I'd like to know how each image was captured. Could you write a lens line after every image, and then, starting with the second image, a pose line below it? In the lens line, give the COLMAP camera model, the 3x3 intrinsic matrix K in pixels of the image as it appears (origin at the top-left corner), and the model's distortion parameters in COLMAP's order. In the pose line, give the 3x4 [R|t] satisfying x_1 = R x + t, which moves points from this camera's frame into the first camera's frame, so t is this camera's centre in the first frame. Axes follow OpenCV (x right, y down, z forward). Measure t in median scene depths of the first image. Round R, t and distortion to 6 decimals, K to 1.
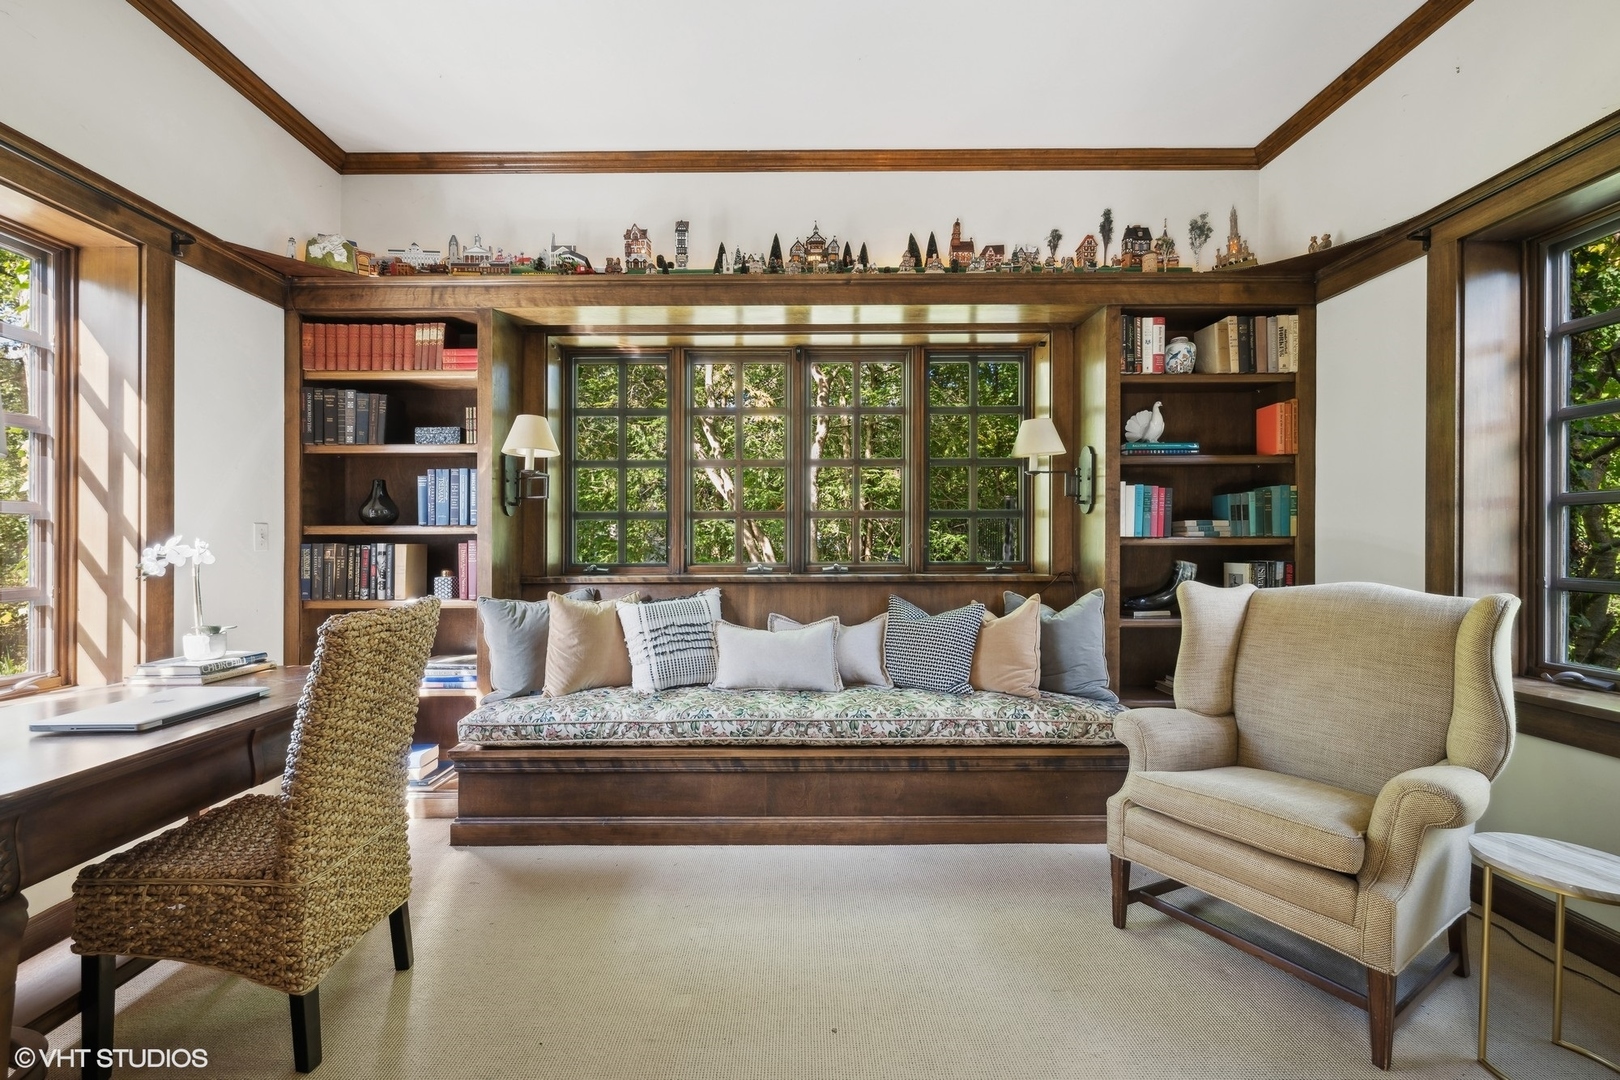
lens RADIAL K [[653.4, 0, 809.6], [0, 653.4, 545.3], [0, 0, 1]] dist [0.000389, 0.000004]
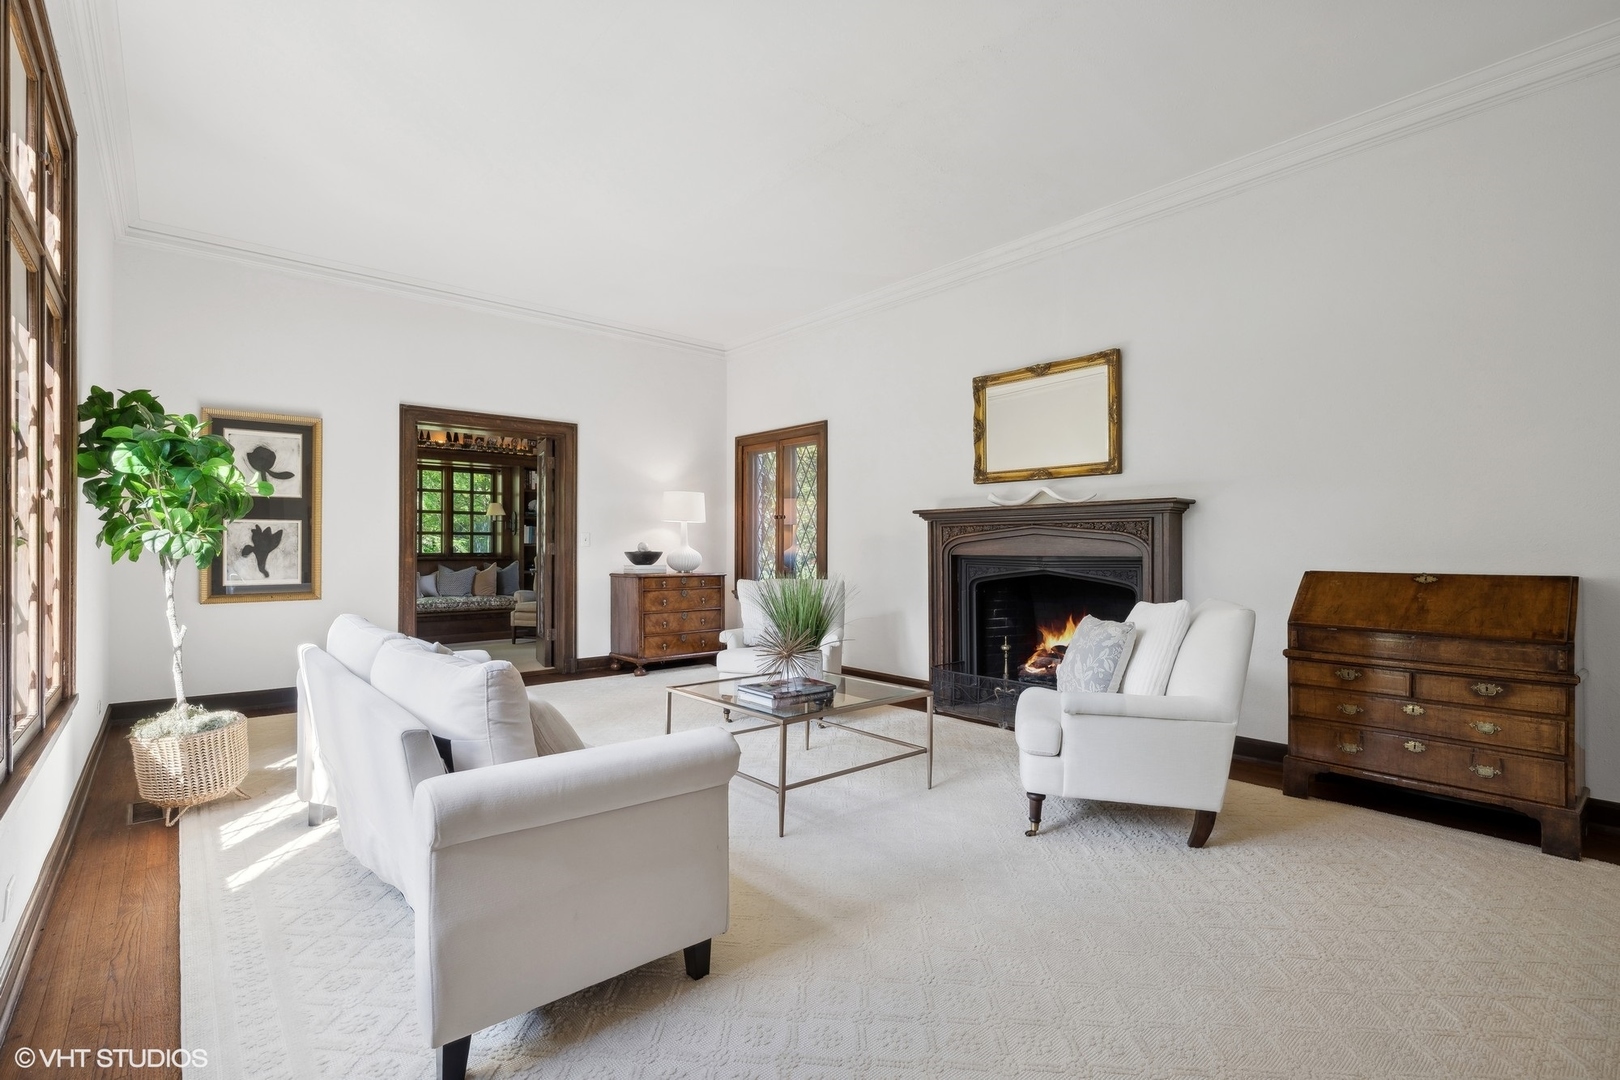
lens RADIAL K [[745.3, 0, 810.1], [0, 745.3, 540.8], [0, 0, 1]] dist [-0.000285, 0.000000]
pose [[0.763991, 0.004493, 0.645212, -0.729361], [0.002040, 0.999954, -0.009378, 0.010626], [-0.645224, 0.008481, 0.763946, -2.460763]]
